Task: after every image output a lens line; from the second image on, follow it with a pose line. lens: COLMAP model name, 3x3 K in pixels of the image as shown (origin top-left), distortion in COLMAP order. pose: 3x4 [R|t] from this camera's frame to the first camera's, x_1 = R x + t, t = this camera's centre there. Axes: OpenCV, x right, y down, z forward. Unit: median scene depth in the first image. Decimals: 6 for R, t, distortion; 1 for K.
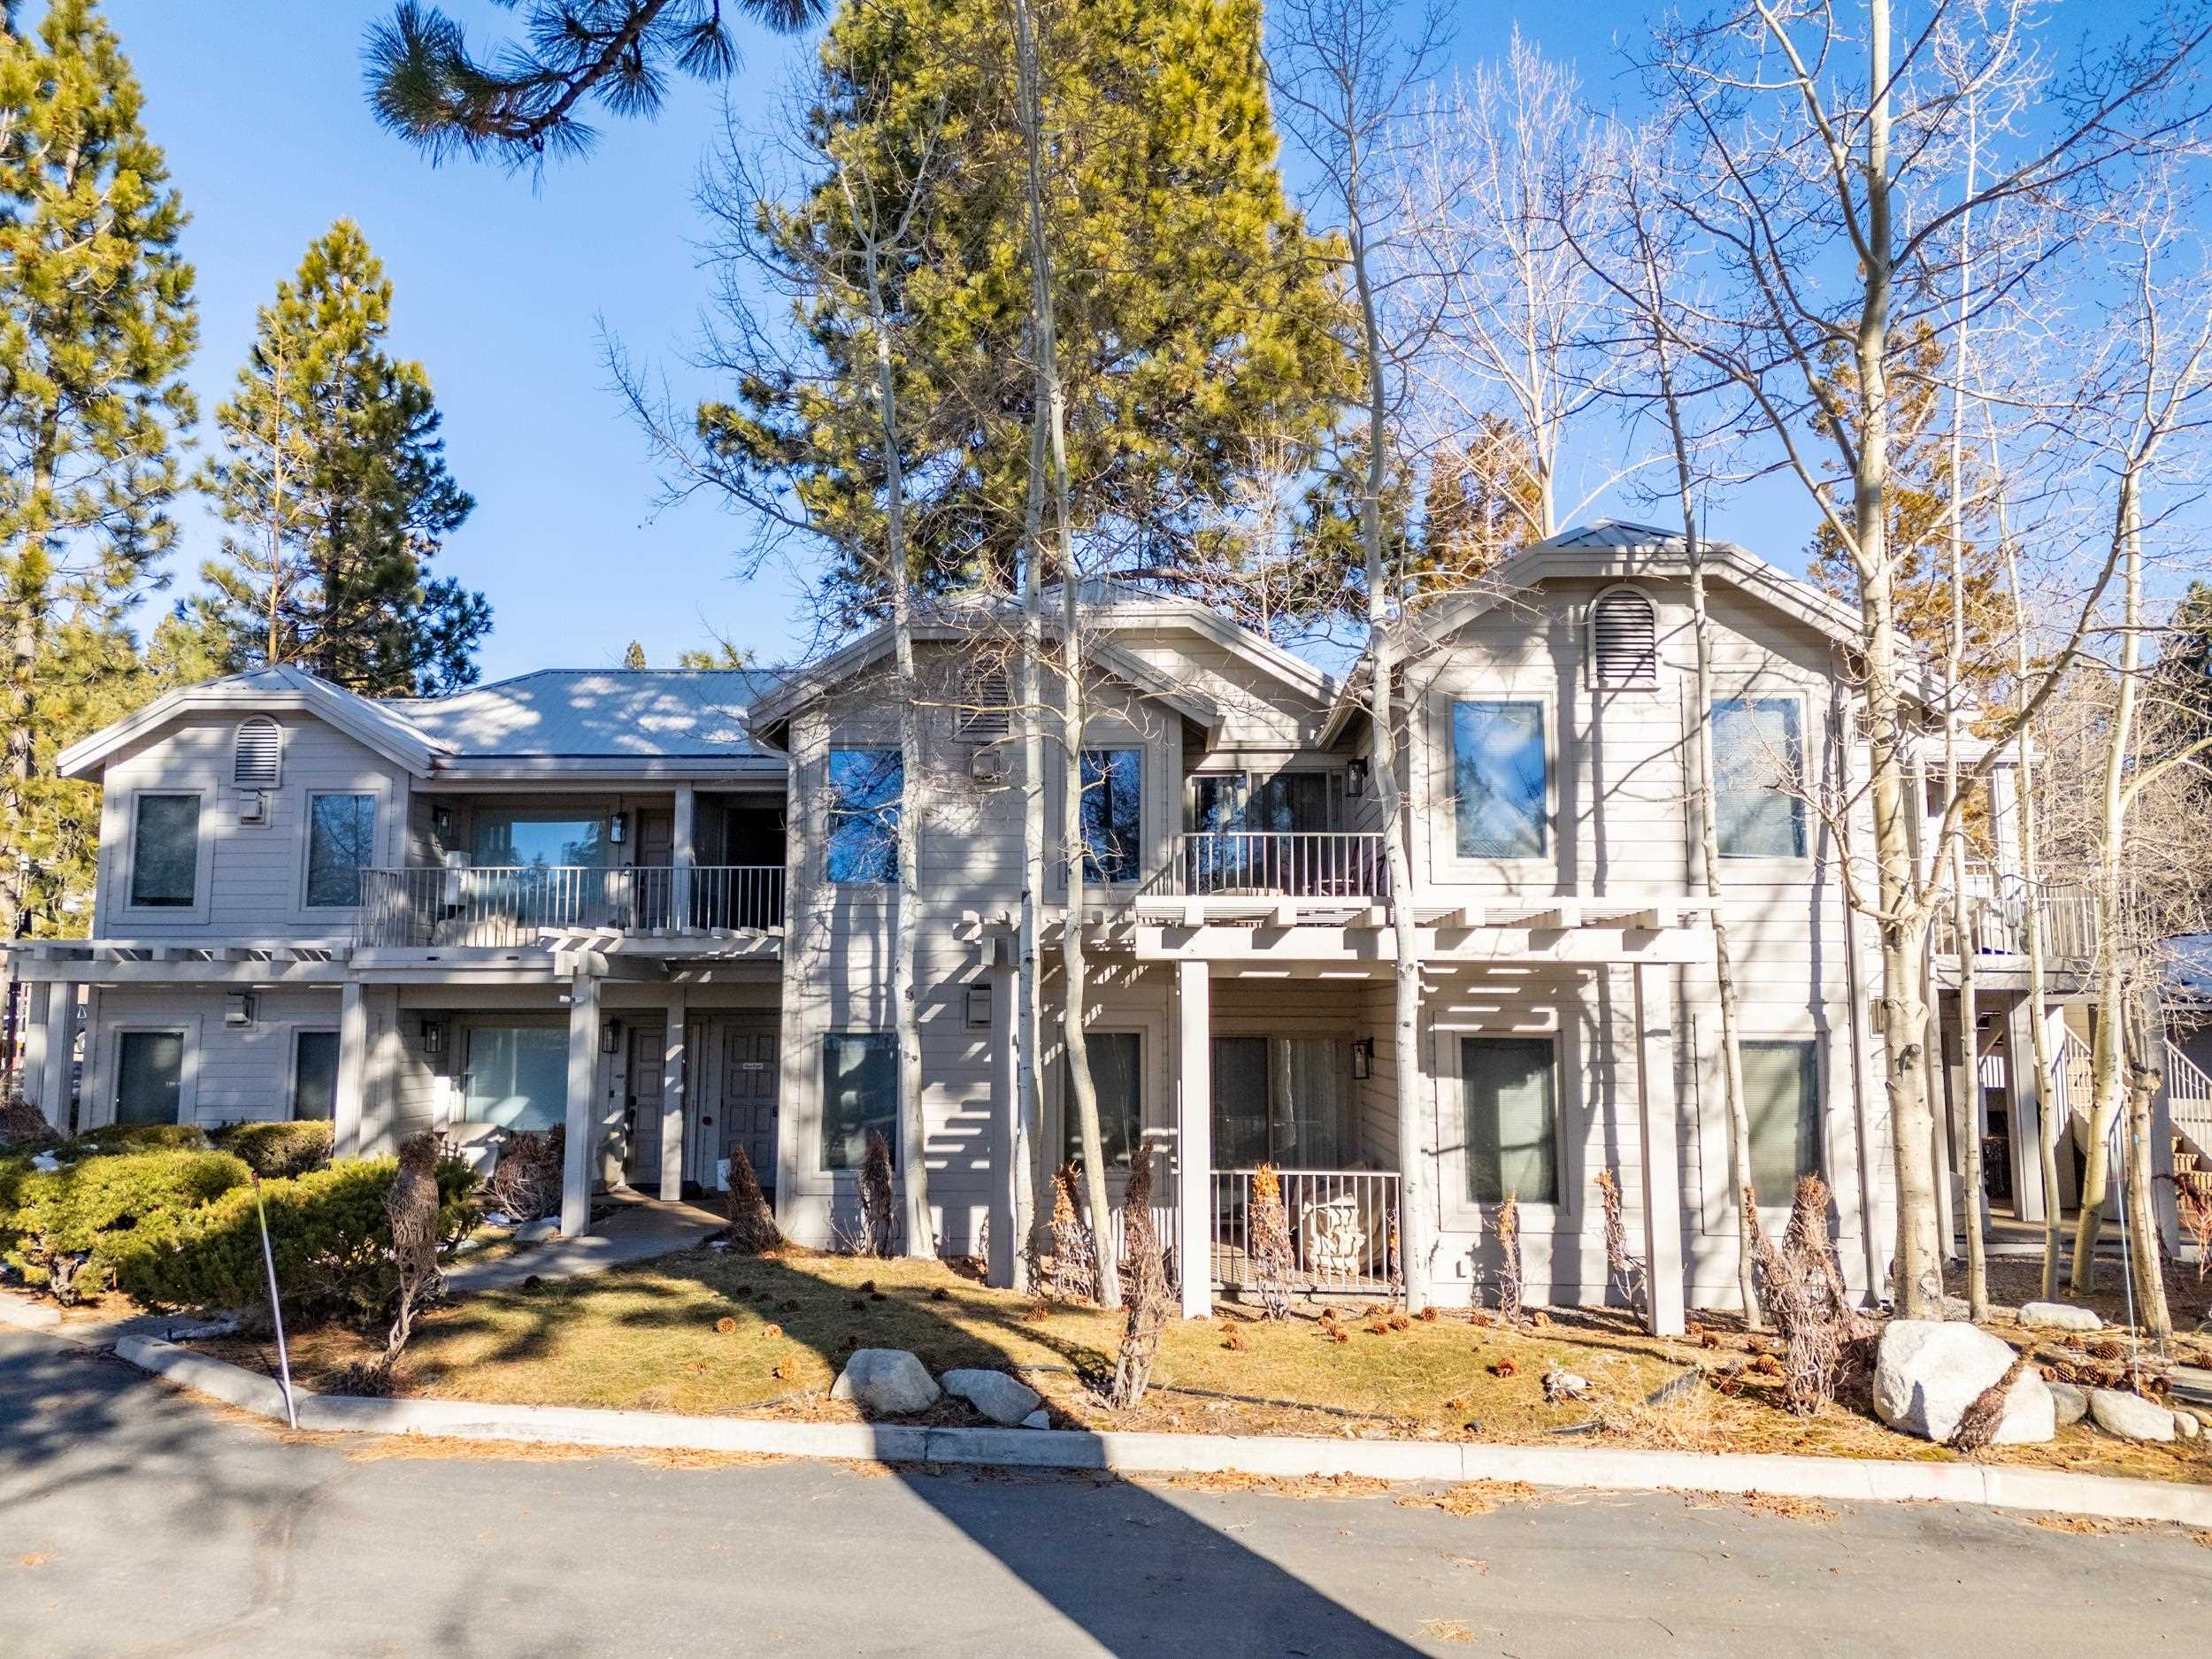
lens RADIAL K [[1622.8, 0, 1114.6], [0, 1622.8, 825.4], [0, 0, 1]] dist [0.119133, -0.132831]
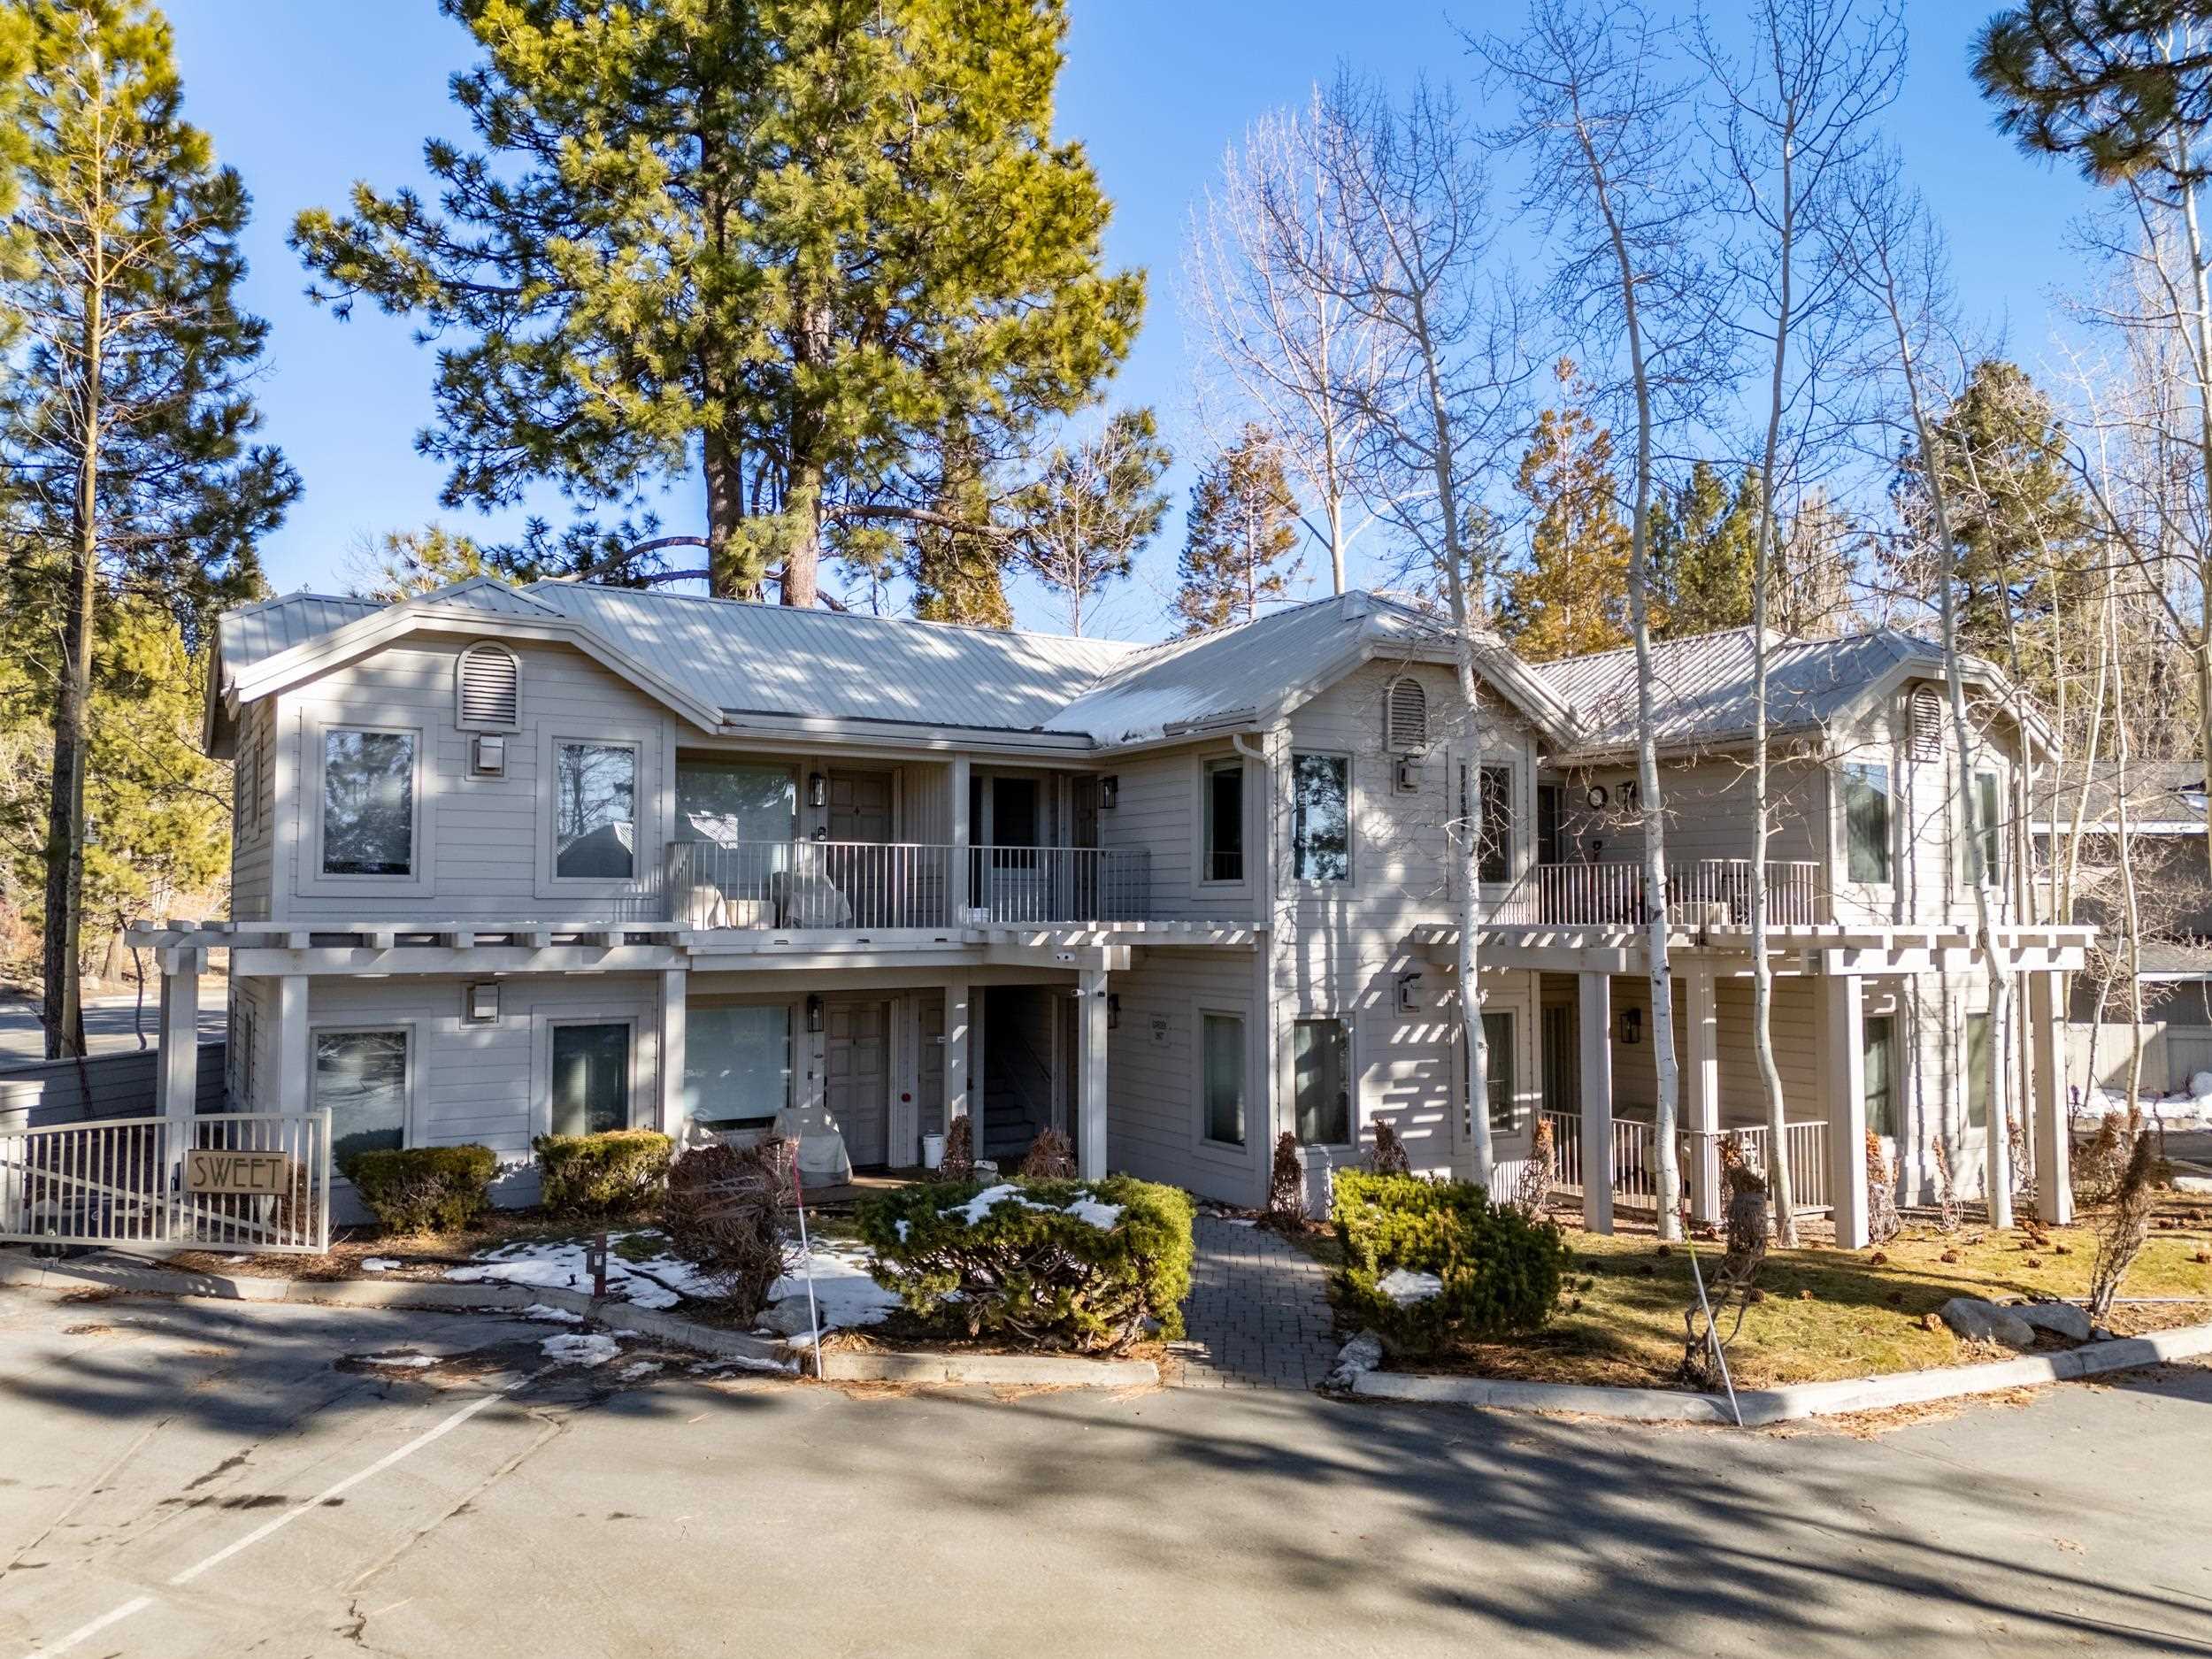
lens RADIAL K [[1622.8, 0, 1114.6], [0, 1622.8, 825.4], [0, 0, 1]] dist [0.119133, -0.132831]
pose [[0.839764, 0.028976, 0.542177, -0.865957], [-0.064794, 0.996787, 0.047086, -0.043649], [-0.539071, -0.074671, 0.838944, 0.179485]]
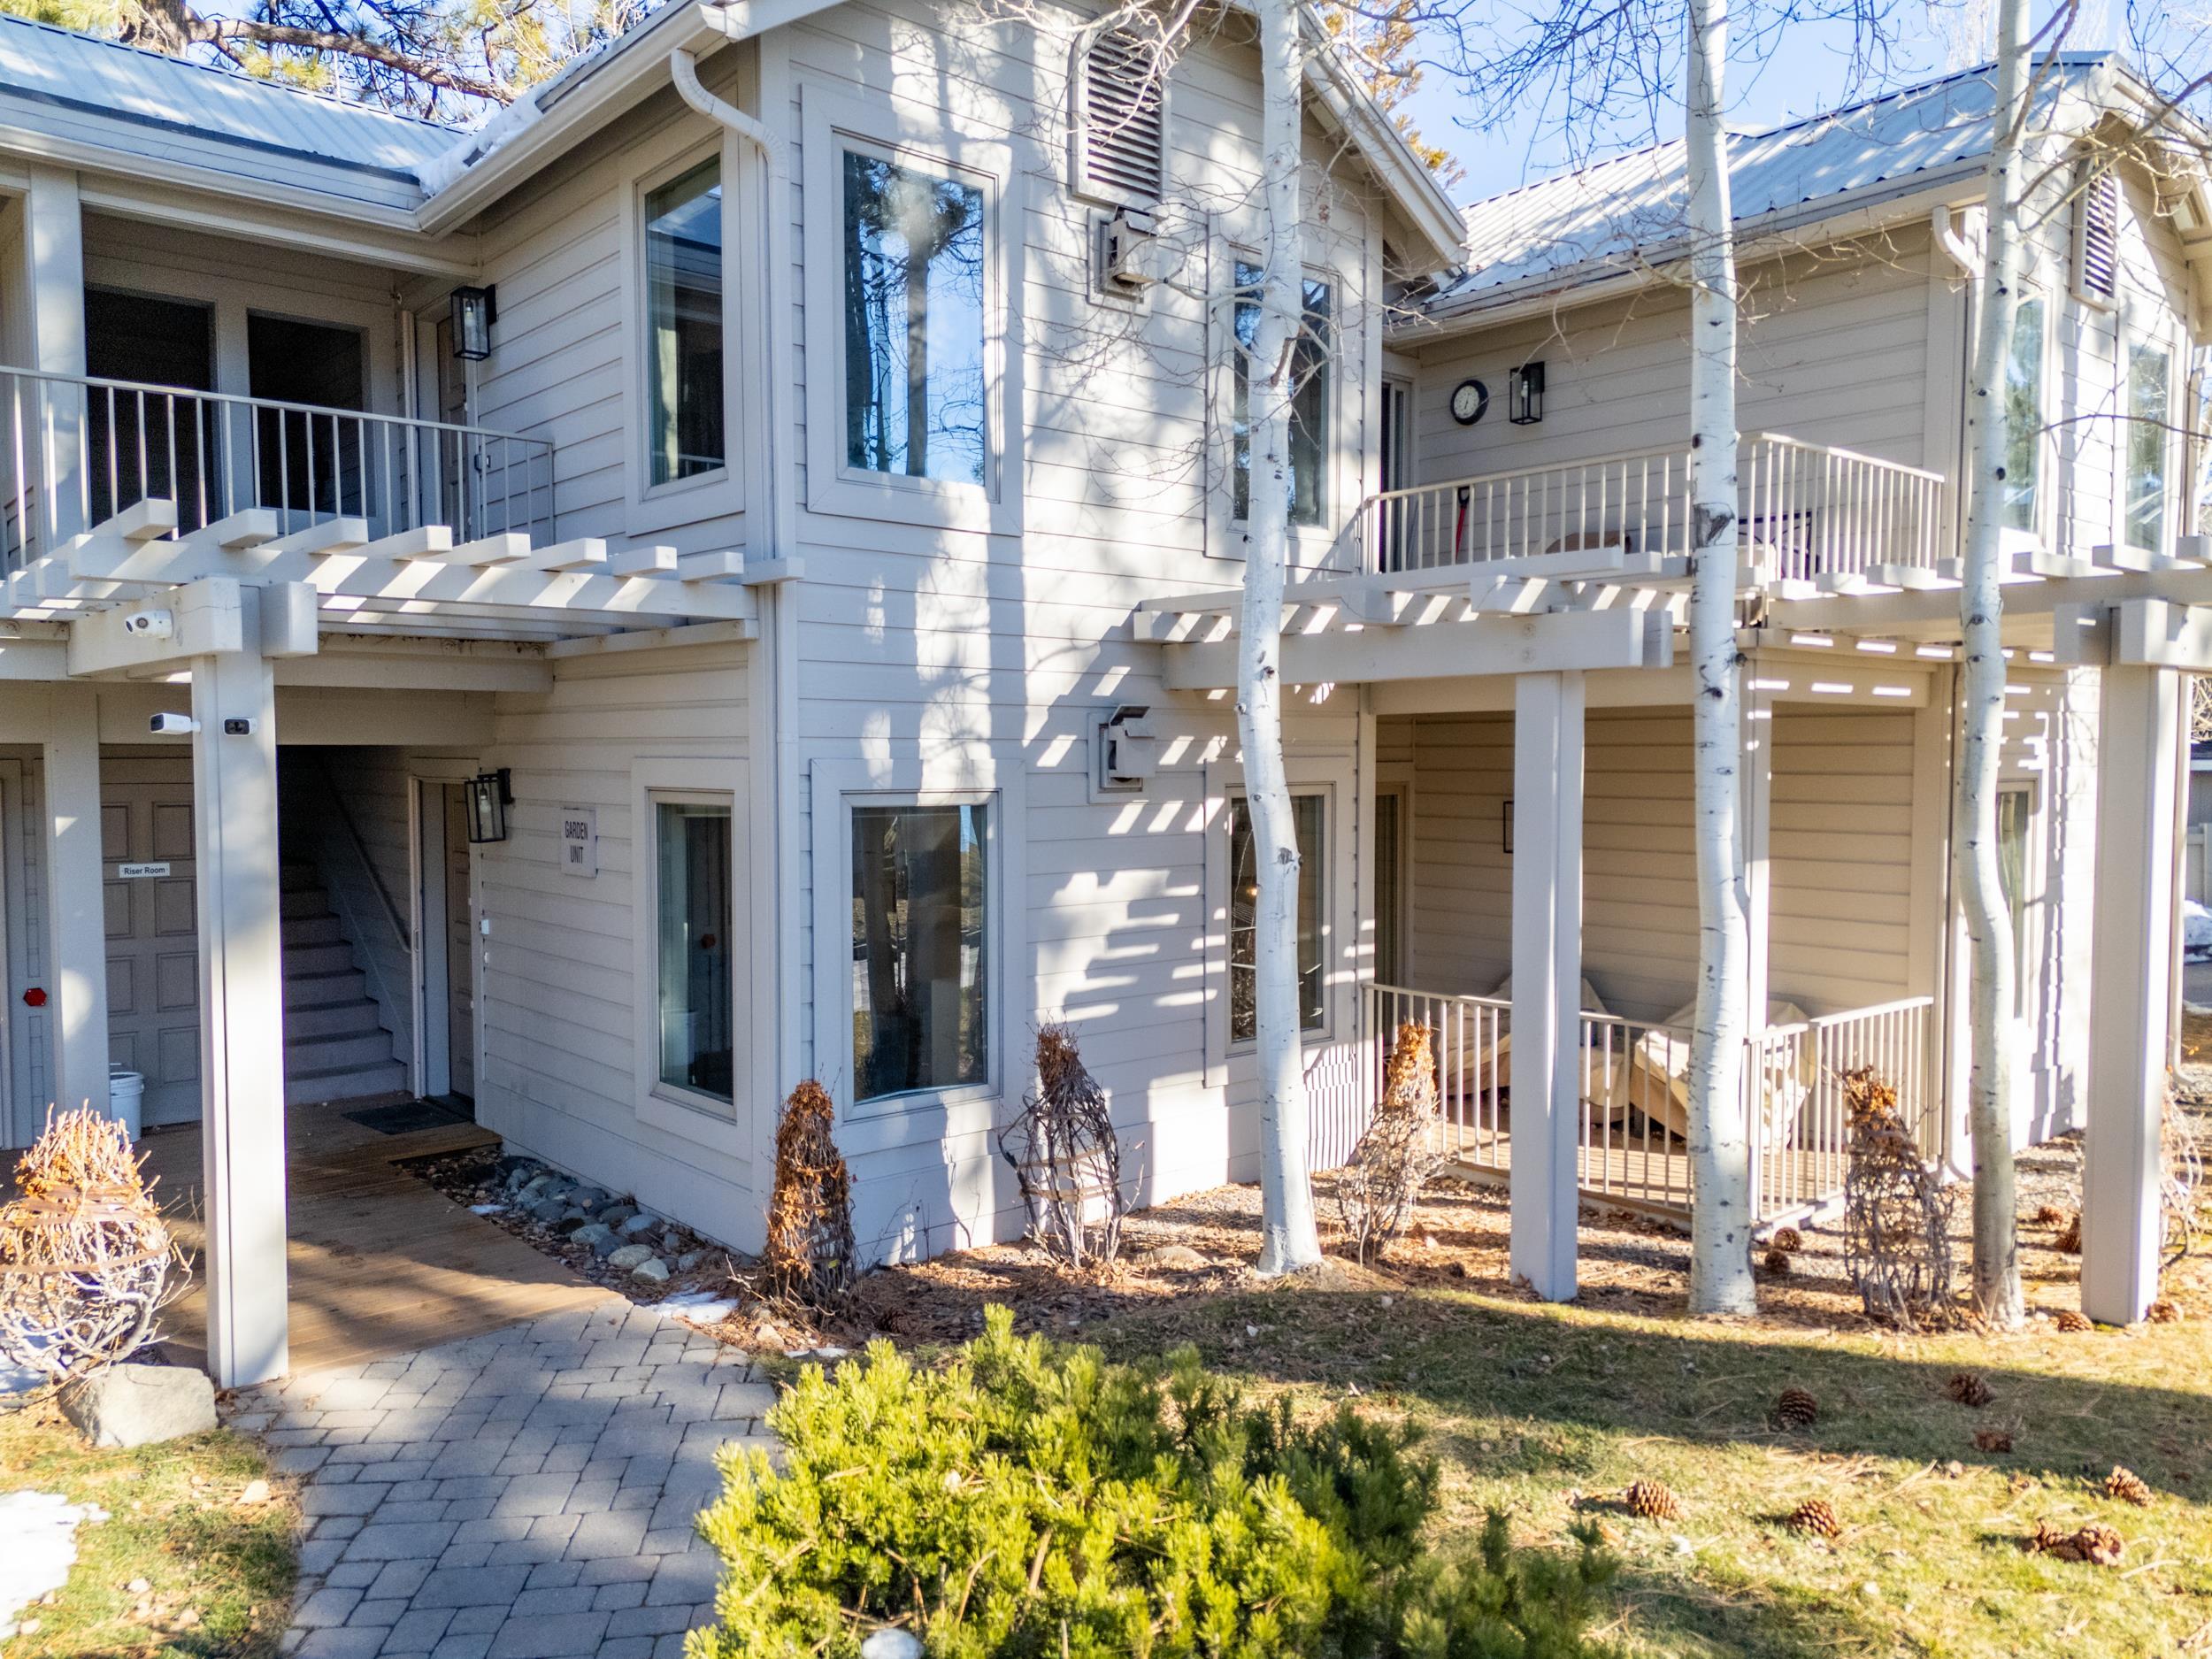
lens RADIAL K [[1642.0, 0, 1110.7], [0, 1642.0, 837.0], [0, 0, 1]] dist [0.075678, -0.065323]
pose [[0.740915, -0.037745, 0.670537, -0.431821], [-0.077823, 0.986869, 0.141542, 0.065696], [-0.667074, -0.157054, 0.728249, 0.626824]]
